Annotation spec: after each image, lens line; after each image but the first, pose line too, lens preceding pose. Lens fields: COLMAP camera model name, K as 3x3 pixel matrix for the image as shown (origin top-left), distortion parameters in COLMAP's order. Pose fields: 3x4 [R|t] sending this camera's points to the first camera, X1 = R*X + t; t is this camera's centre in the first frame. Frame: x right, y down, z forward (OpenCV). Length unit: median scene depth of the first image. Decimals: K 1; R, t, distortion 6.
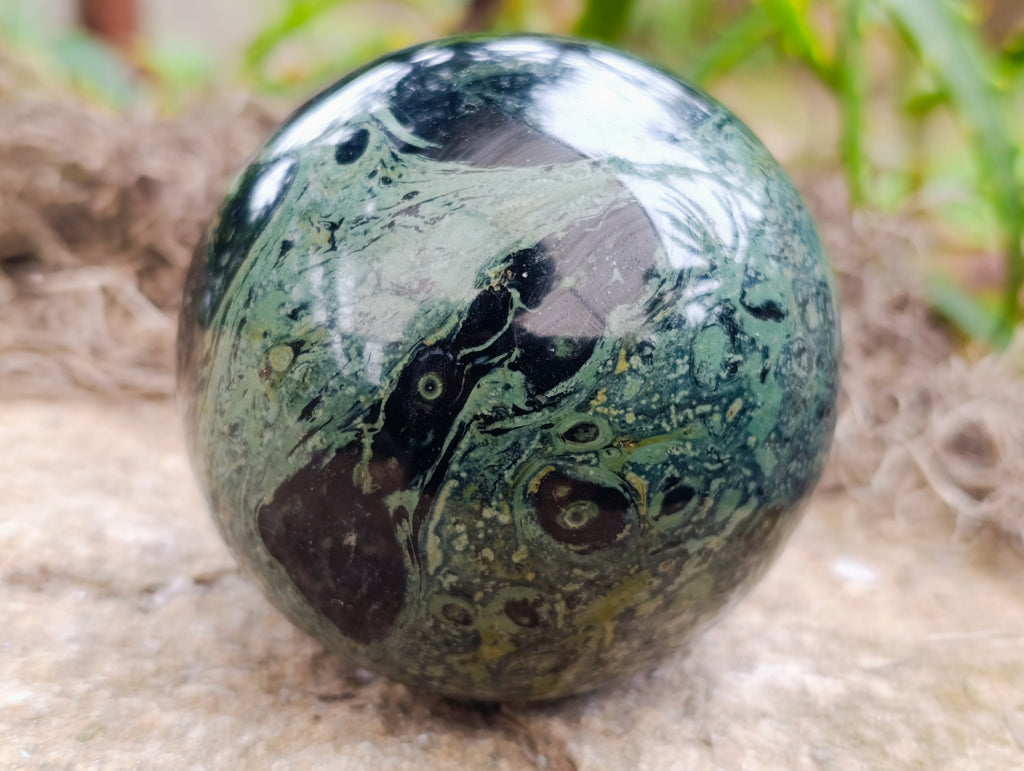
lens RADIAL K [[1512.1, 0, 523.3], [0, 1512.1, 383.9], [0, 0, 1]] dist [0.374758, -2.354022]
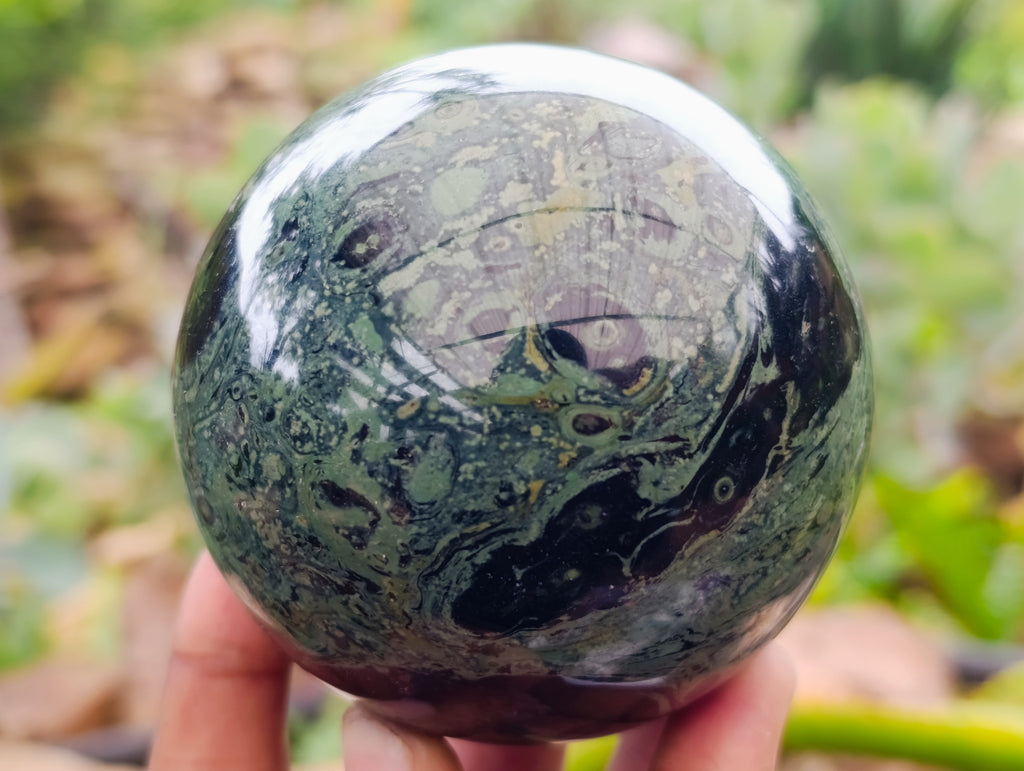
lens RADIAL K [[1512.1, 0, 523.3], [0, 1512.1, 383.9], [0, 0, 1]] dist [0.374758, -2.354022]
pose [[-0.931339, -0.126629, -0.341426, 0.400973], [0.205350, -0.956925, -0.205245, 0.240641], [-0.300730, -0.261264, 0.917225, 0.146008]]
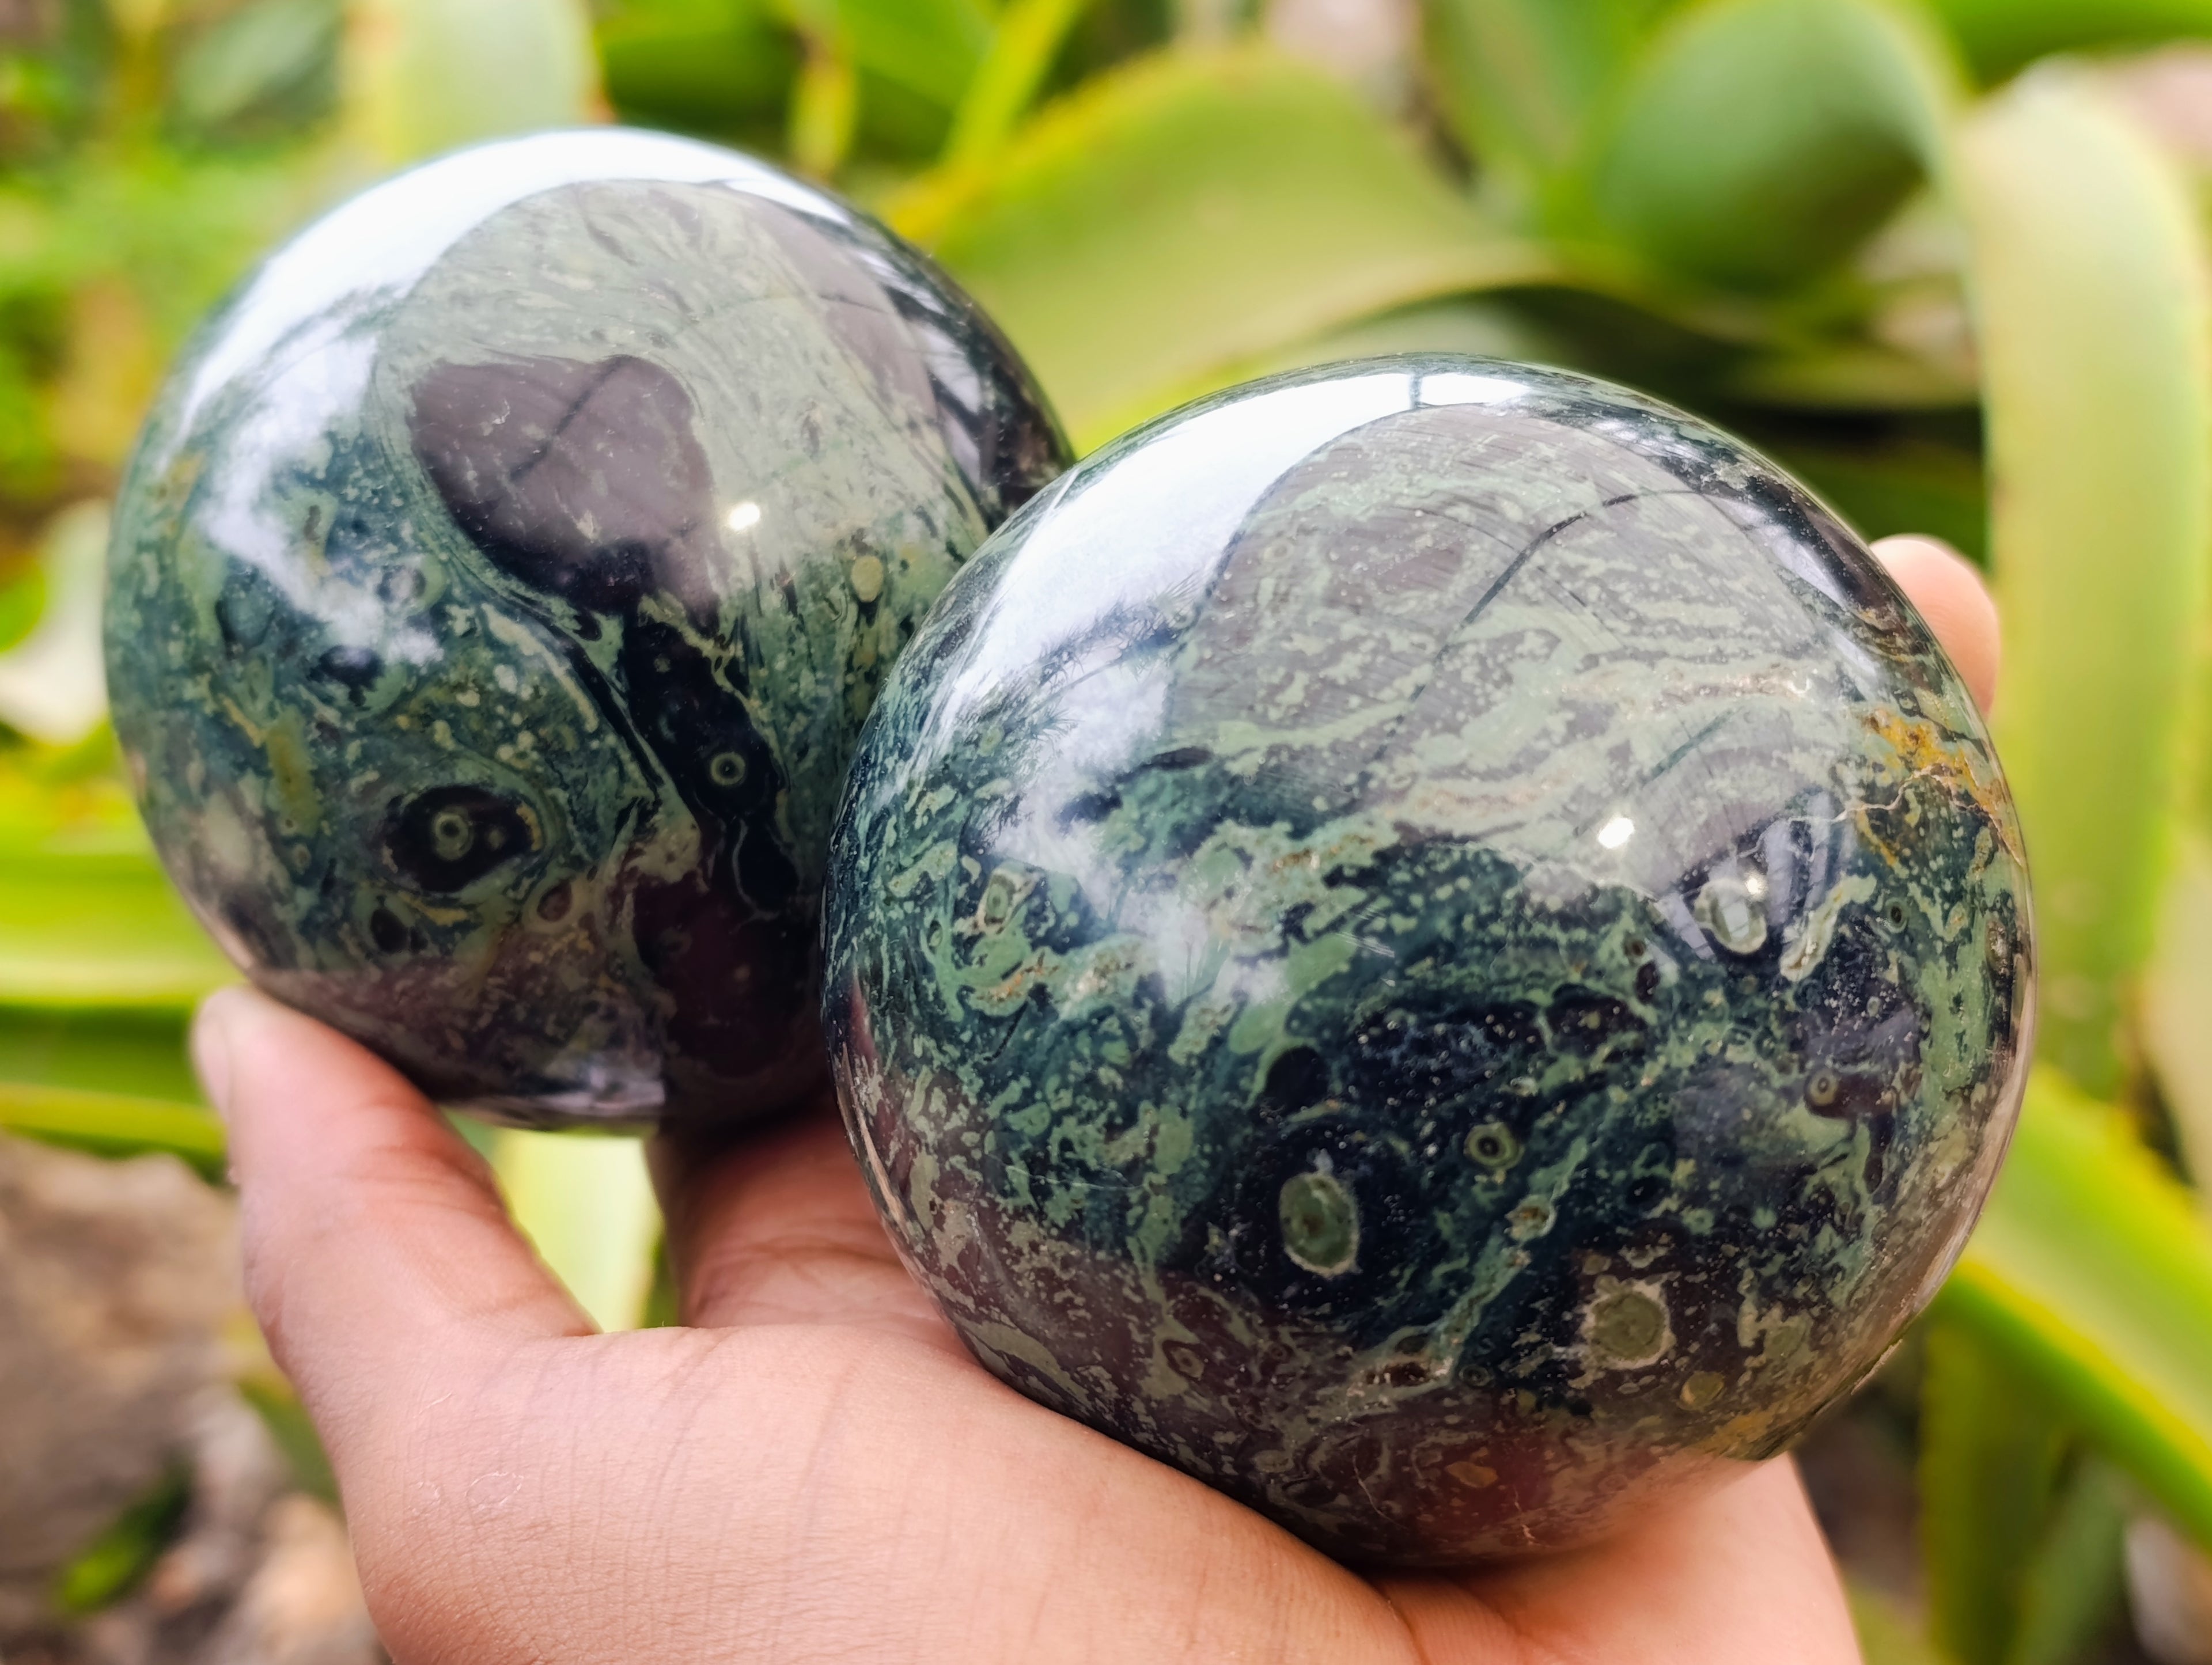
lens RADIAL K [[3266.0, 0, 1130.5], [0, 3266.0, 828.9], [0, 0, 1]] dist [0.374758, -2.354022]
pose [[-0.576440, 0.781017, 0.240268, -0.514901], [-0.773321, -0.426421, -0.469191, 0.563338], [-0.263991, -0.456265, 0.849783, -0.379240]]
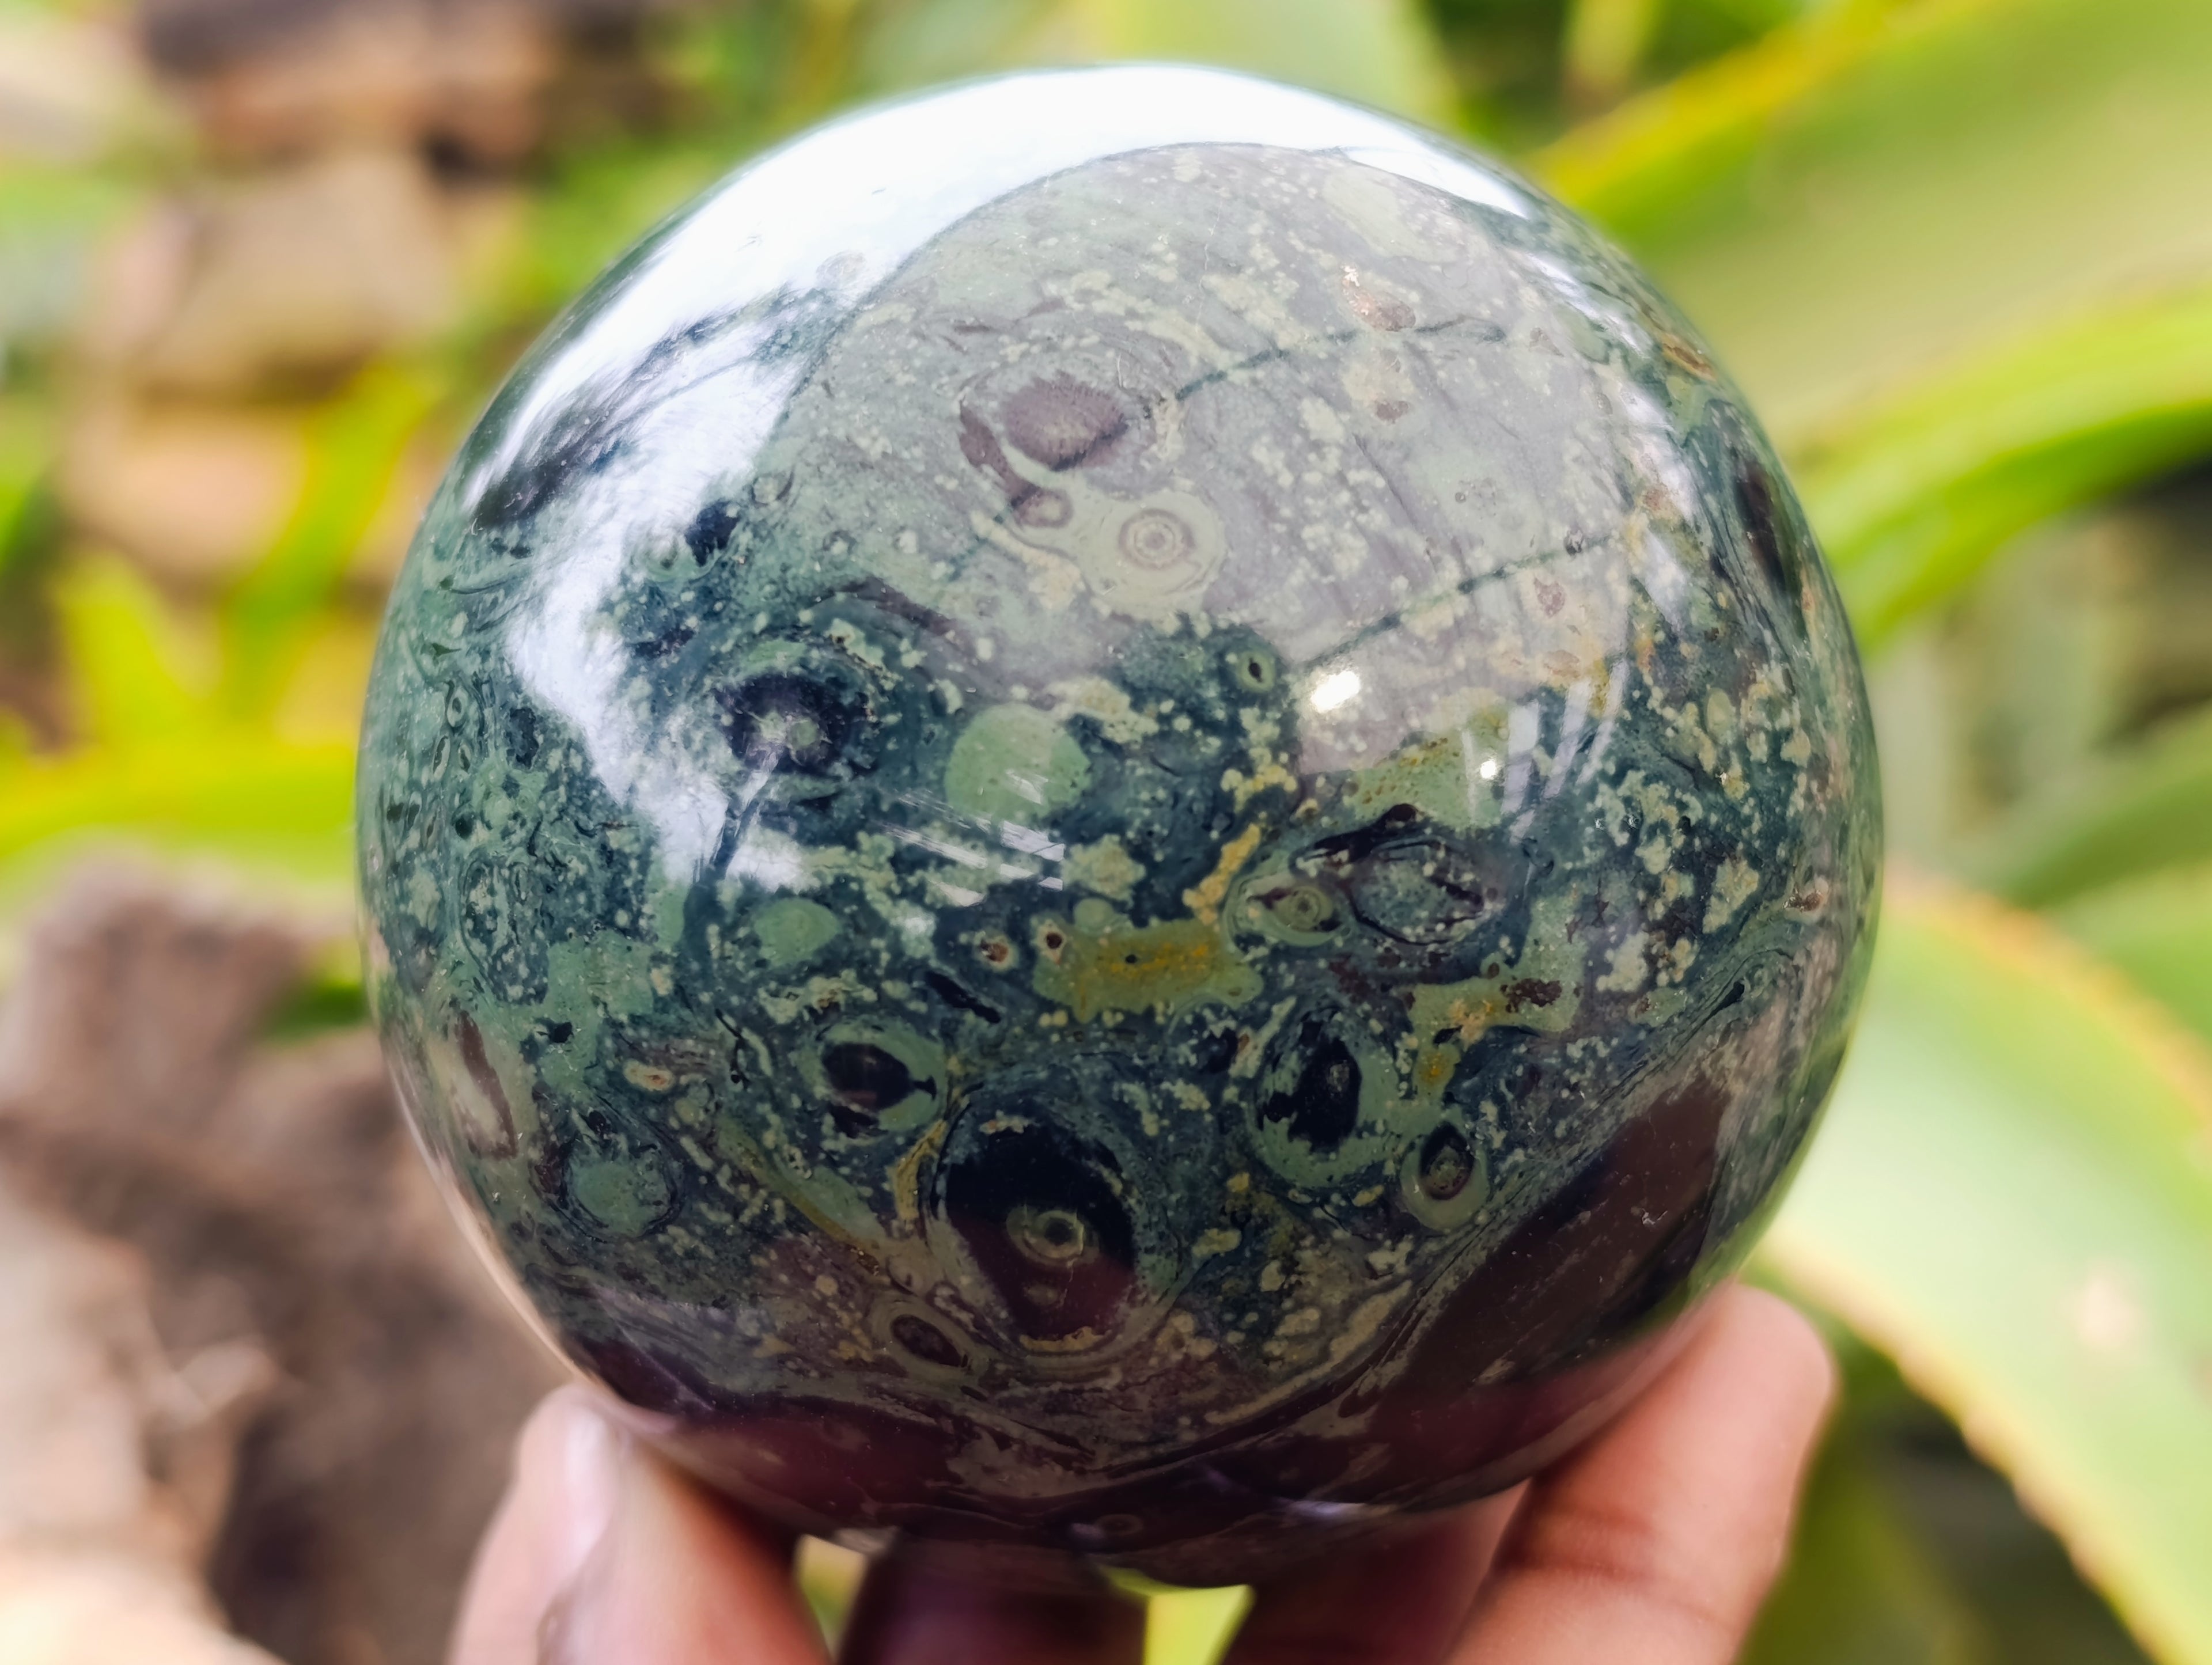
lens RADIAL K [[3266.0, 0, 1130.5], [0, 3266.0, 828.9], [0, 0, 1]] dist [0.374758, -2.354022]
pose [[-0.770276, -0.509910, -0.382972, 0.442646], [0.611258, -0.419186, -0.671302, 0.787564], [0.181767, -0.751182, 0.634575, 0.494731]]
